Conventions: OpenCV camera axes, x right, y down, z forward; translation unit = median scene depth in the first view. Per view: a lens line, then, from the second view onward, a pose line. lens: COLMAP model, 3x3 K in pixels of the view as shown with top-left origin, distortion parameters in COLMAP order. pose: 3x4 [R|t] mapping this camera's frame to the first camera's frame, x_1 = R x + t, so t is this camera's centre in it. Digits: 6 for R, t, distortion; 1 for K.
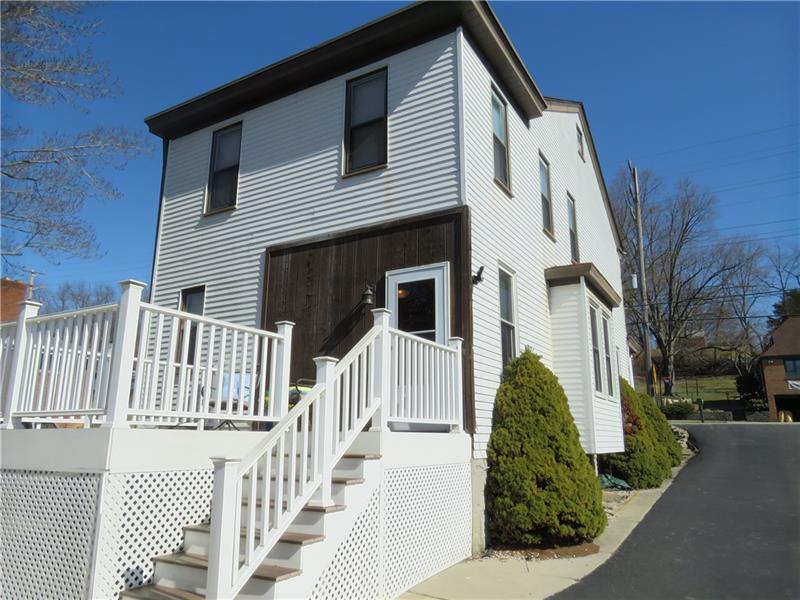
lens RADIAL K [[568.6, 0, 400.0], [0, 568.6, 300.0], [0, 0, 1]] dist [-0.002907, -0.004286]
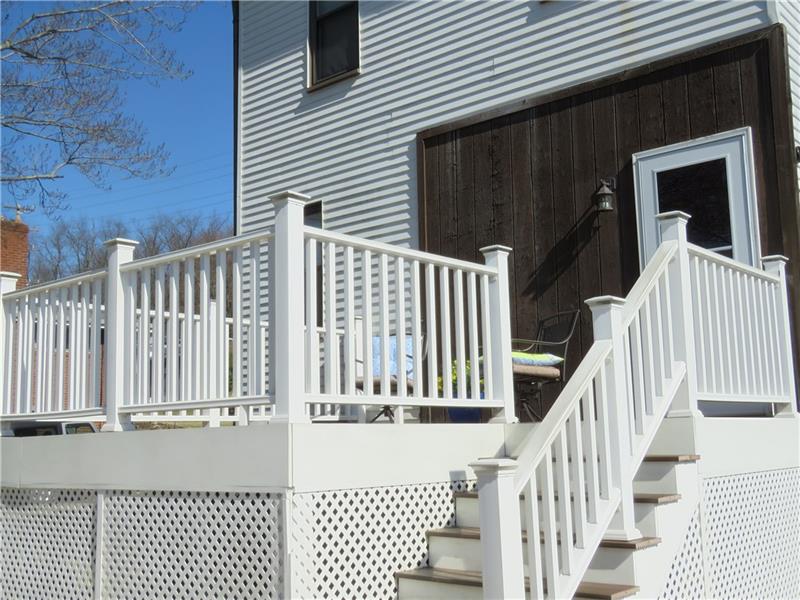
lens RADIAL K [[907.1, 0, 400.0], [0, 907.1, 300.0], [0, 0, 1]] dist [0.003424, -0.009063]
pose [[0.982876, -0.054760, -0.175945, -0.105889], [0.070510, 0.993922, 0.084542, 0.004586], [0.170246, -0.095500, 0.980763, 0.015813]]
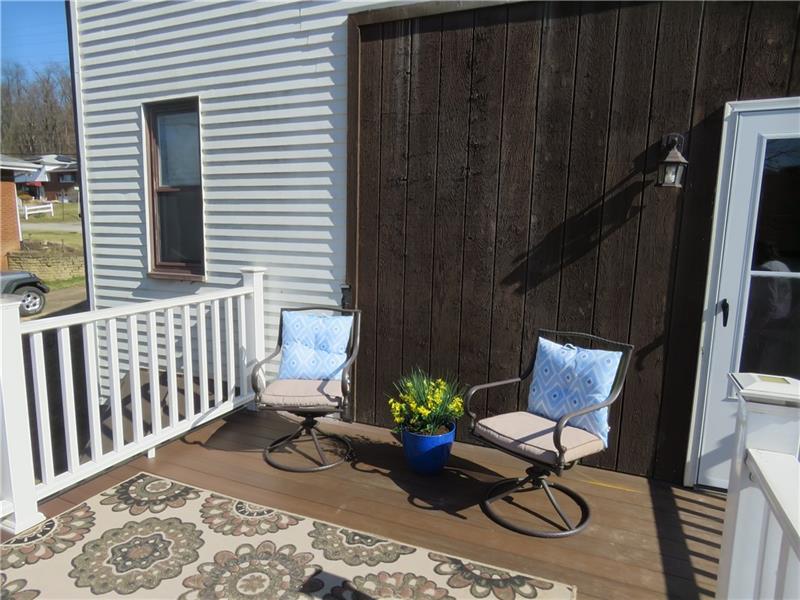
lens RADIAL K [[513.3, 0, 400.0], [0, 513.3, 300.0], [0, 0, 1]] dist [-0.003408, 0.004712]
pose [[0.991978, -0.001062, 0.126402, -0.289356], [-0.046046, 0.928226, 0.369157, -0.043586], [-0.117722, -0.372016, 0.920731, 0.663520]]
